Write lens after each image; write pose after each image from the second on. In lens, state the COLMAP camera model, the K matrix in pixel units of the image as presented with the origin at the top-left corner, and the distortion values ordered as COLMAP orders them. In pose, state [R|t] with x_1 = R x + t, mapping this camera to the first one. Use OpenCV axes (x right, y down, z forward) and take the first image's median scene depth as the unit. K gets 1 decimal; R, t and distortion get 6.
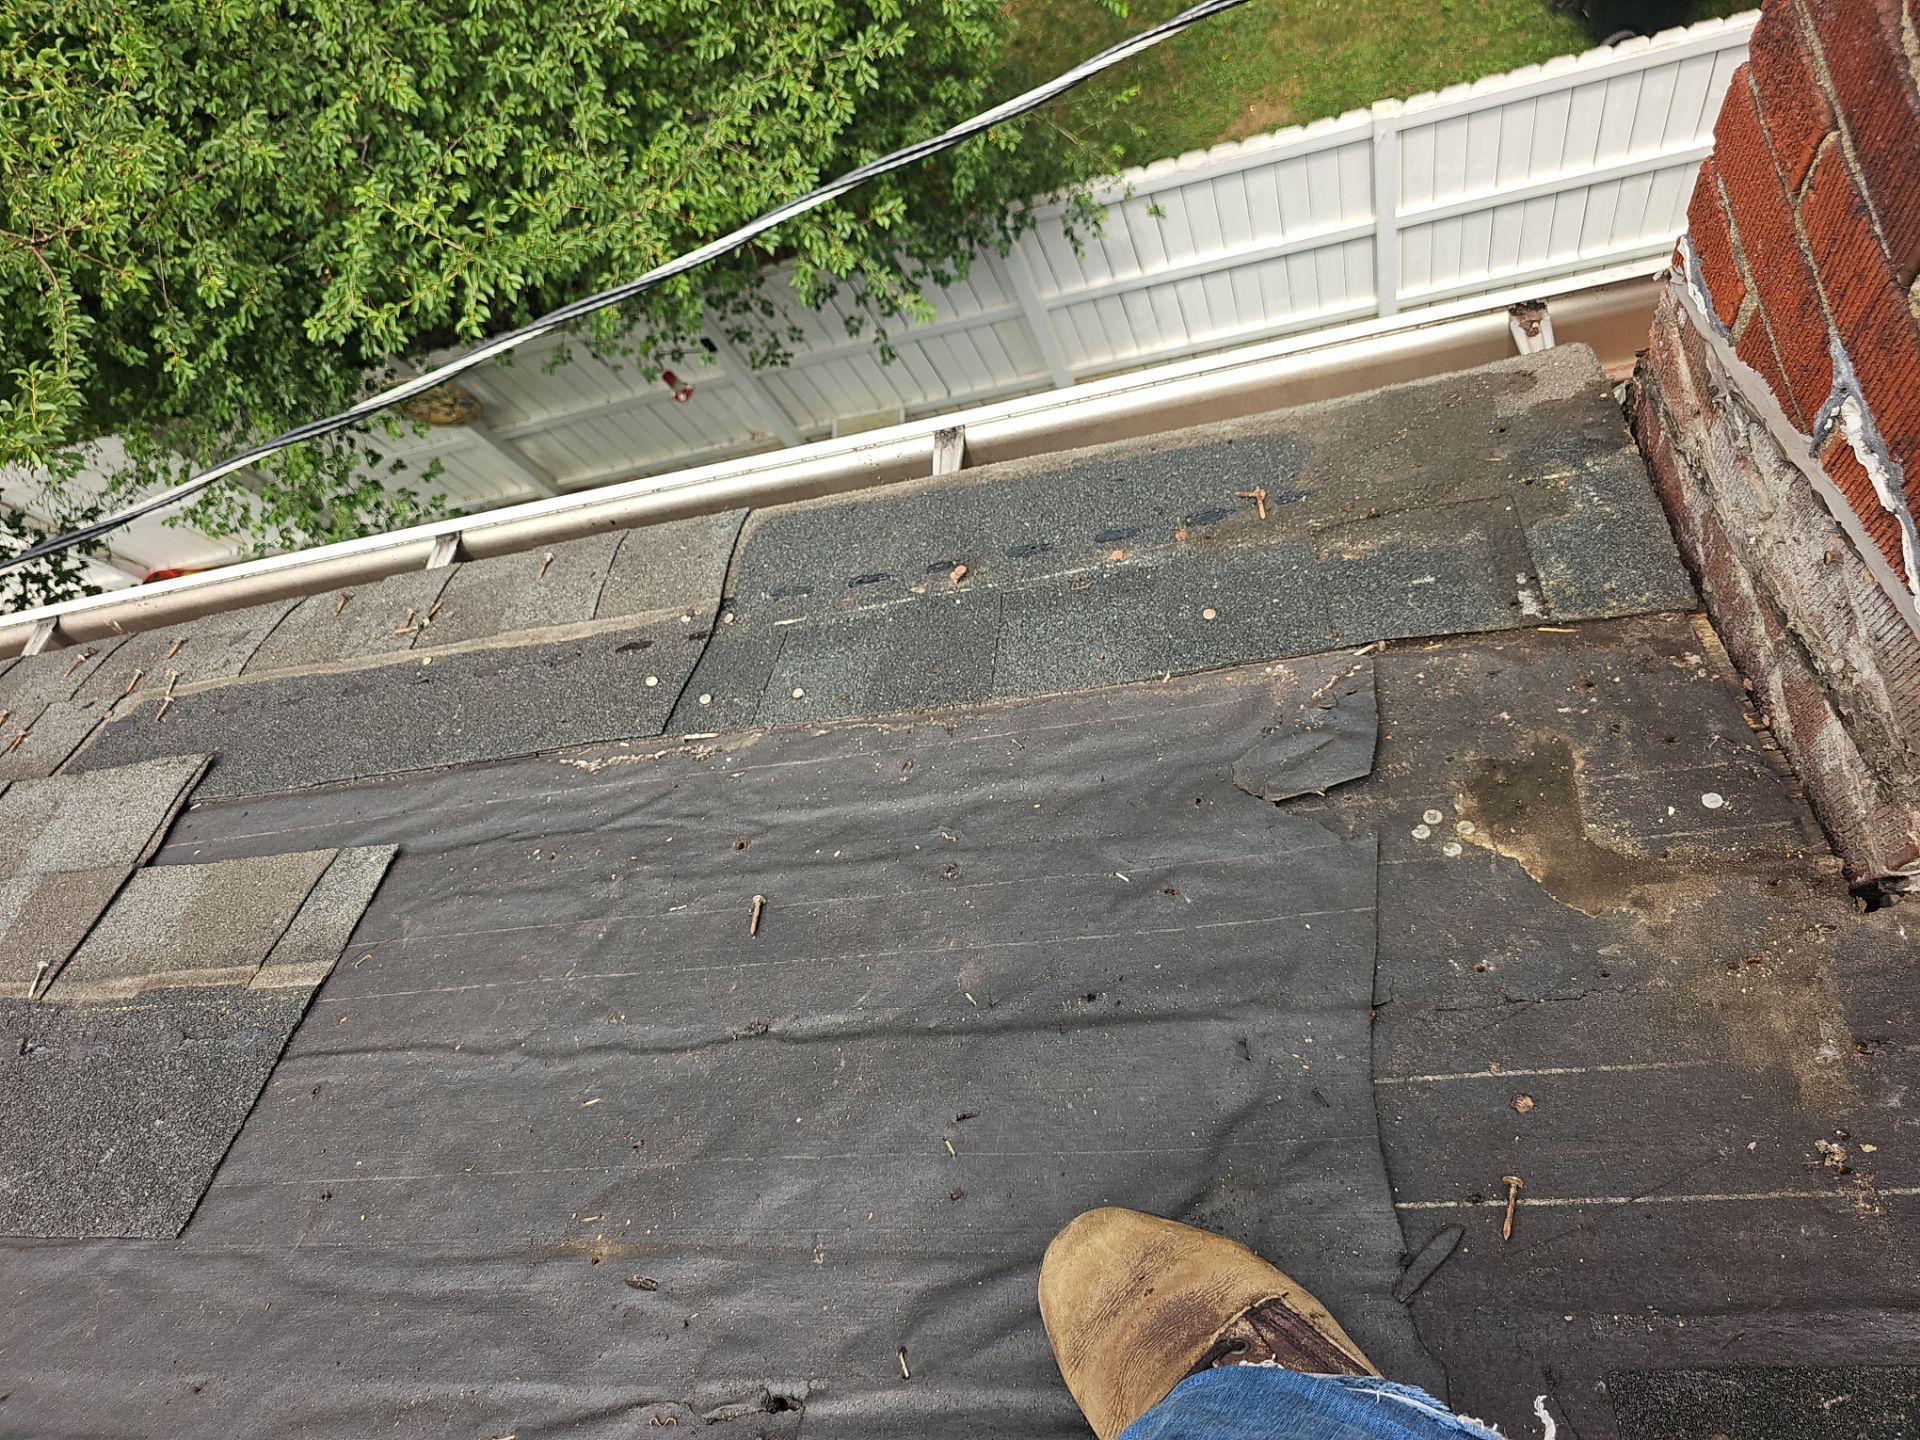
lens RADIAL K [[1294.5, 0, 946.2], [0, 1294.5, 688.2], [0, 0, 1]] dist [0.024700, -0.030954]
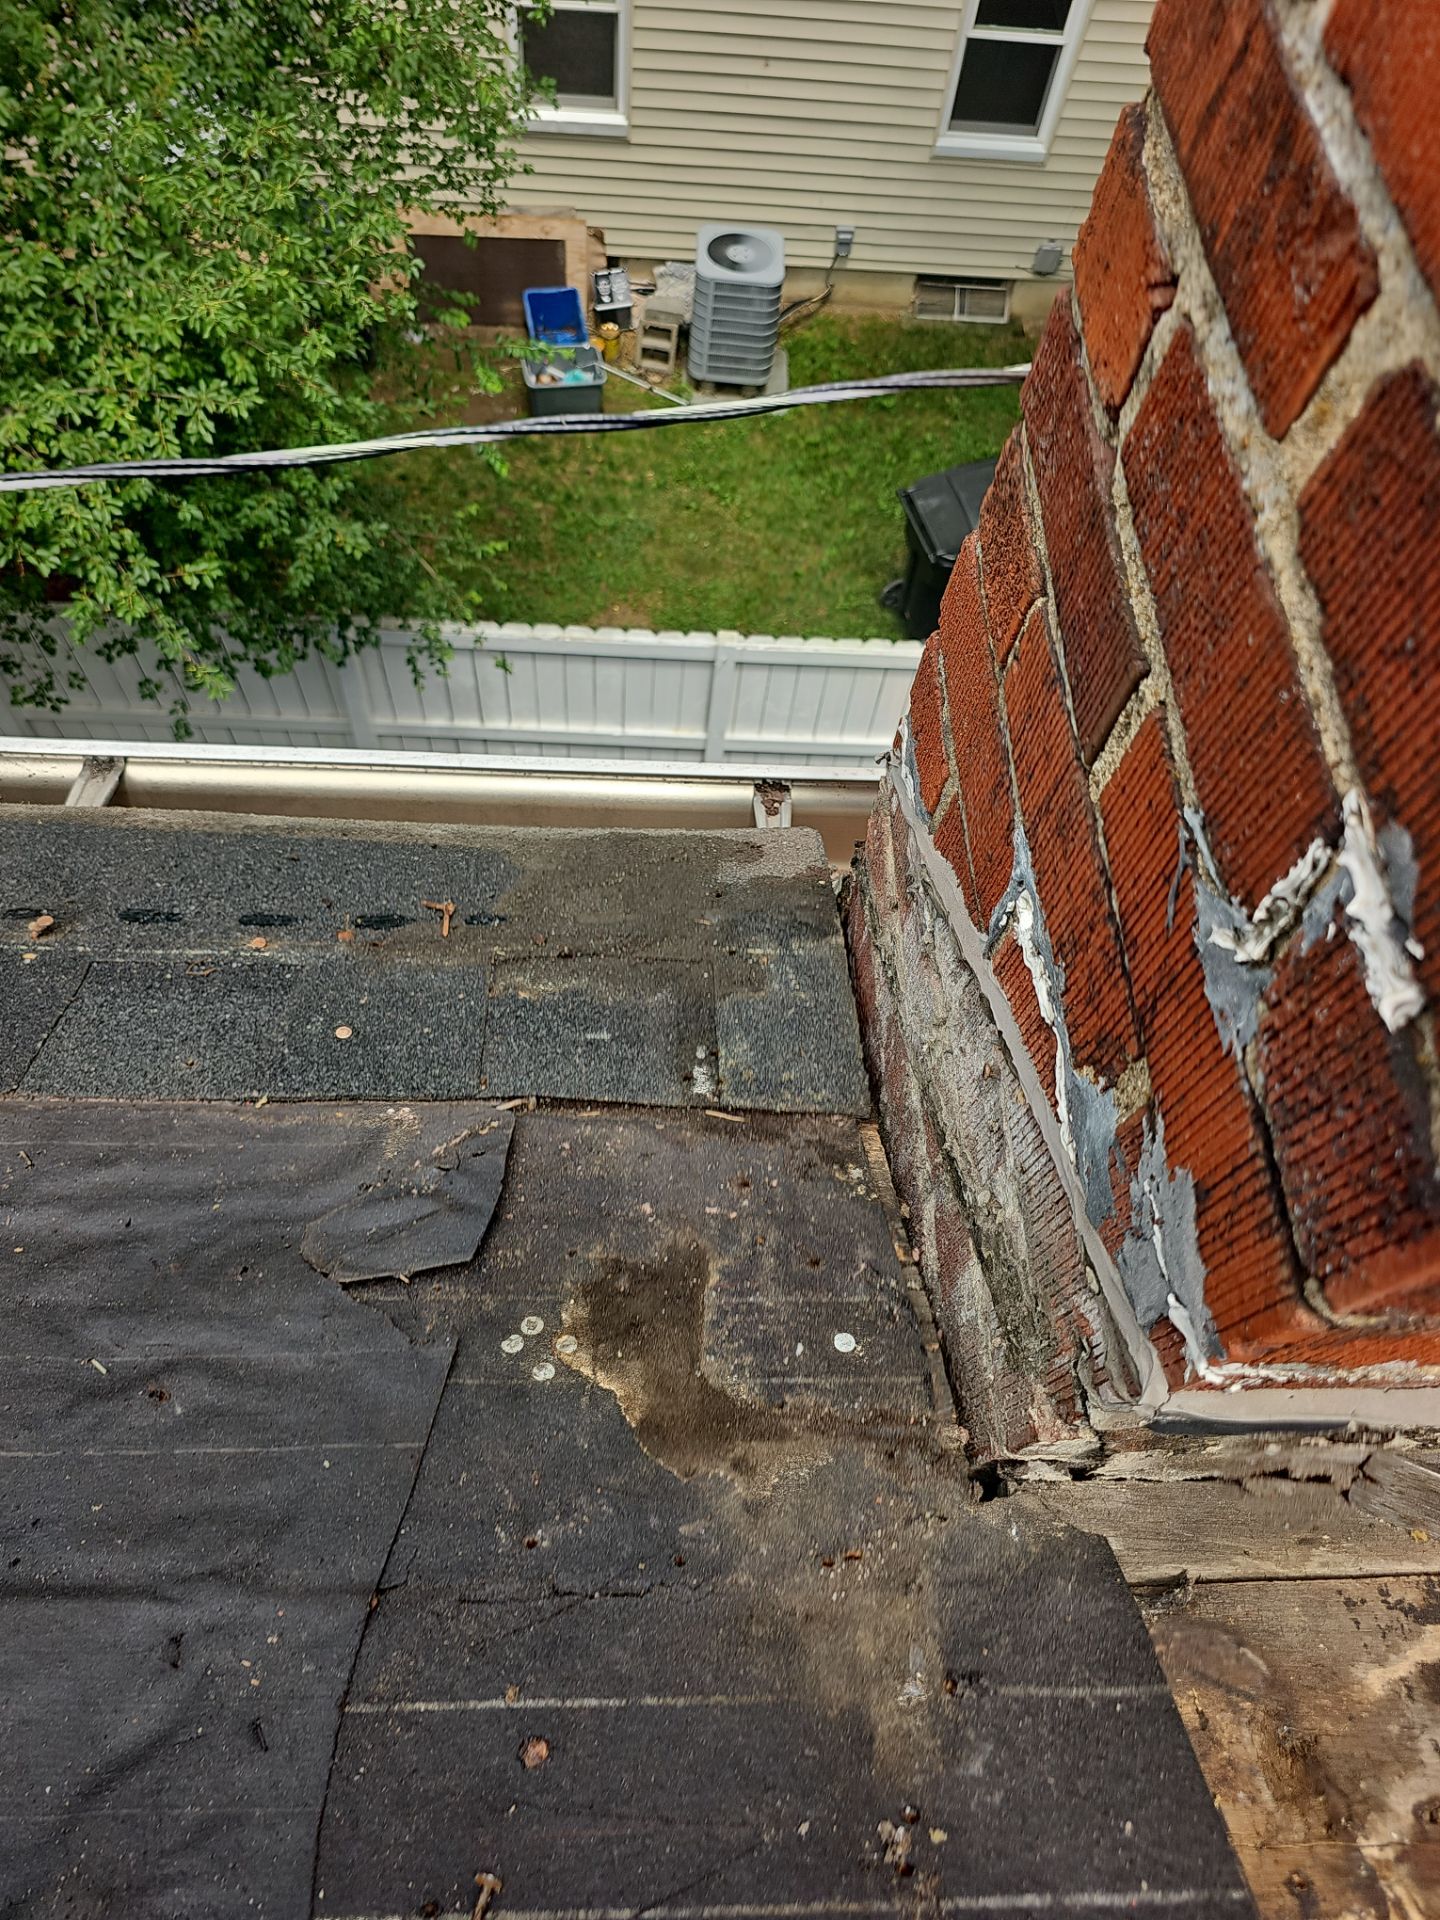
lens RADIAL K [[1294.5, 0, 724.5], [0, 1294.5, 953.1], [0, 0, 1]] dist [0.024700, -0.030954]
pose [[0.920481, 0.203123, 0.333849, 0.120574], [-0.149977, 0.972501, -0.178183, 0.002026], [-0.360861, 0.113945, 0.925633, 0.143653]]
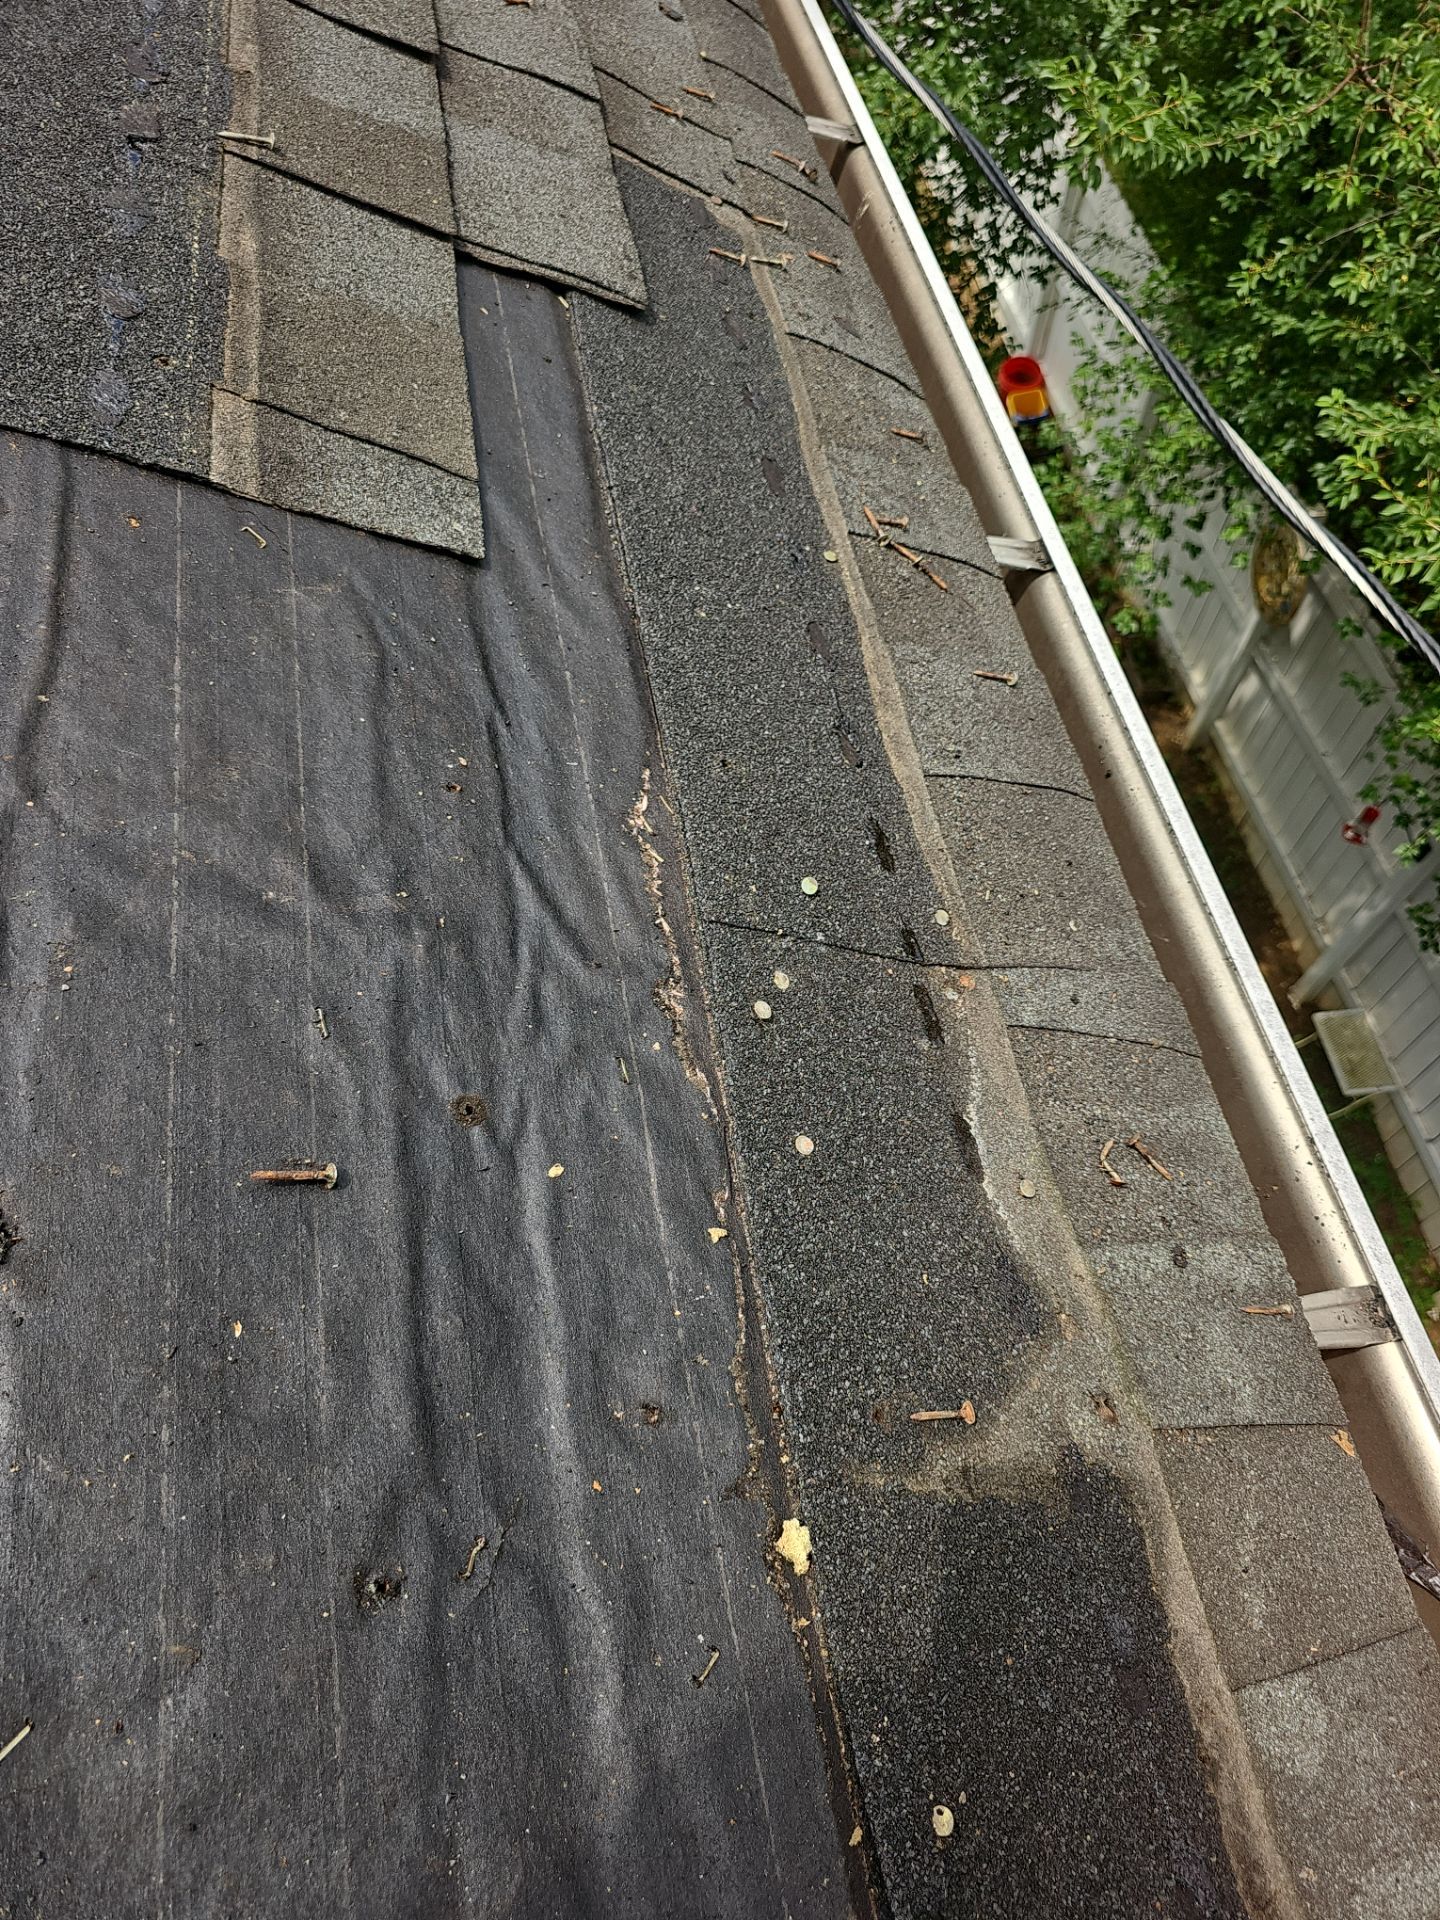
lens RADIAL K [[1294.5, 0, 722.6], [0, 1294.5, 945.0], [0, 0, 1]] dist [0.024700, -0.030954]
pose [[0.134173, 0.970958, -0.198087, -0.089617], [-0.954483, 0.180360, 0.237554, -0.105334], [0.266382, 0.157197, 0.950963, 0.433866]]
